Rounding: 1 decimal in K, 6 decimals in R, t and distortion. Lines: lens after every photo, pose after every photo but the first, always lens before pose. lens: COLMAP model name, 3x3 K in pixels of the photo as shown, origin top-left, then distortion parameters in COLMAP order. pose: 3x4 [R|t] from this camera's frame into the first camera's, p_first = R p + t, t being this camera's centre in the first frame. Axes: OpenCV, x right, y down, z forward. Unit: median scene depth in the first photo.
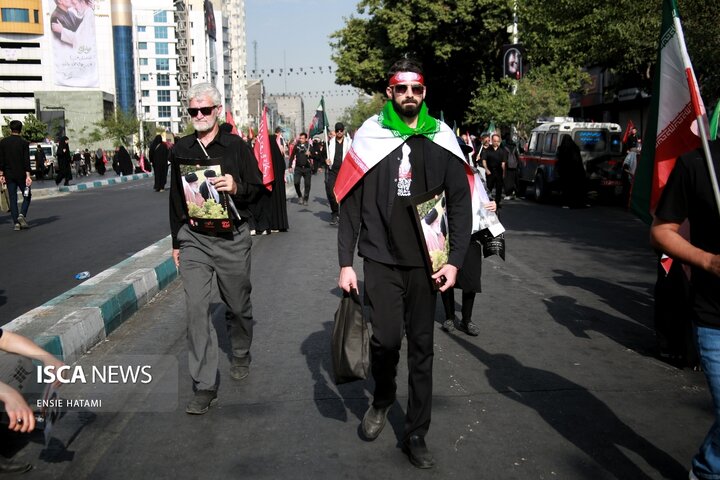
lens RADIAL K [[928.5, 0, 360.0], [0, 928.5, 240.0], [0, 0, 1]] dist [0.037262, 0.053759]
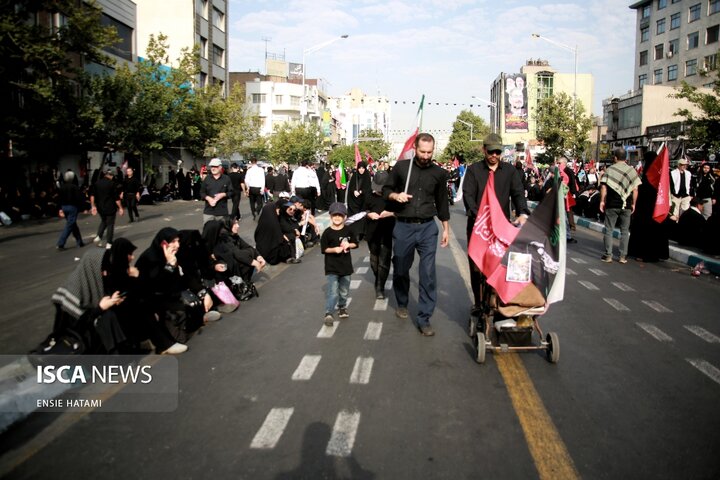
lens RADIAL K [[586.1, 0, 360.0], [0, 586.1, 240.0], [0, 0, 1]] dist [-0.151364, 0.149725]
pose [[0.991294, 0.036076, -0.126628, -0.057731], [-0.033795, 0.999226, 0.020109, 0.299039], [0.127255, -0.015655, 0.991746, -2.804993]]
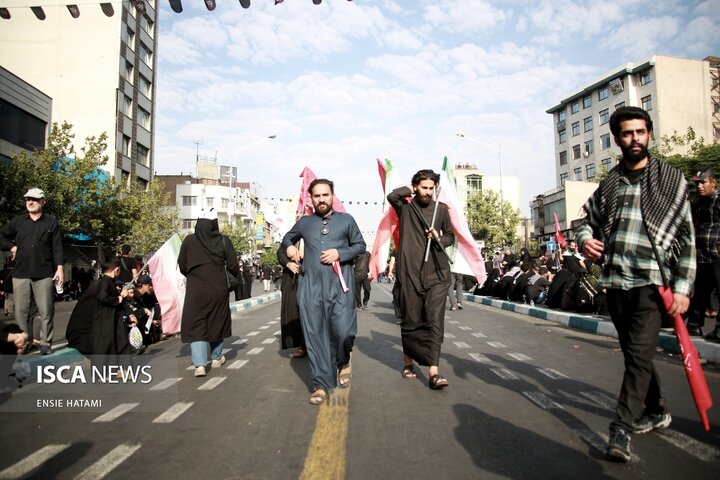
lens RADIAL K [[581.3, 0, 360.0], [0, 581.3, 240.0], [0, 0, 1]] dist [-0.140800, 0.134392]
pose [[0.999641, 0.000985, -0.026791, -0.040301], [-0.005262, 0.987097, -0.160037, 0.304684], [0.026288, 0.160120, 0.986747, -2.754892]]
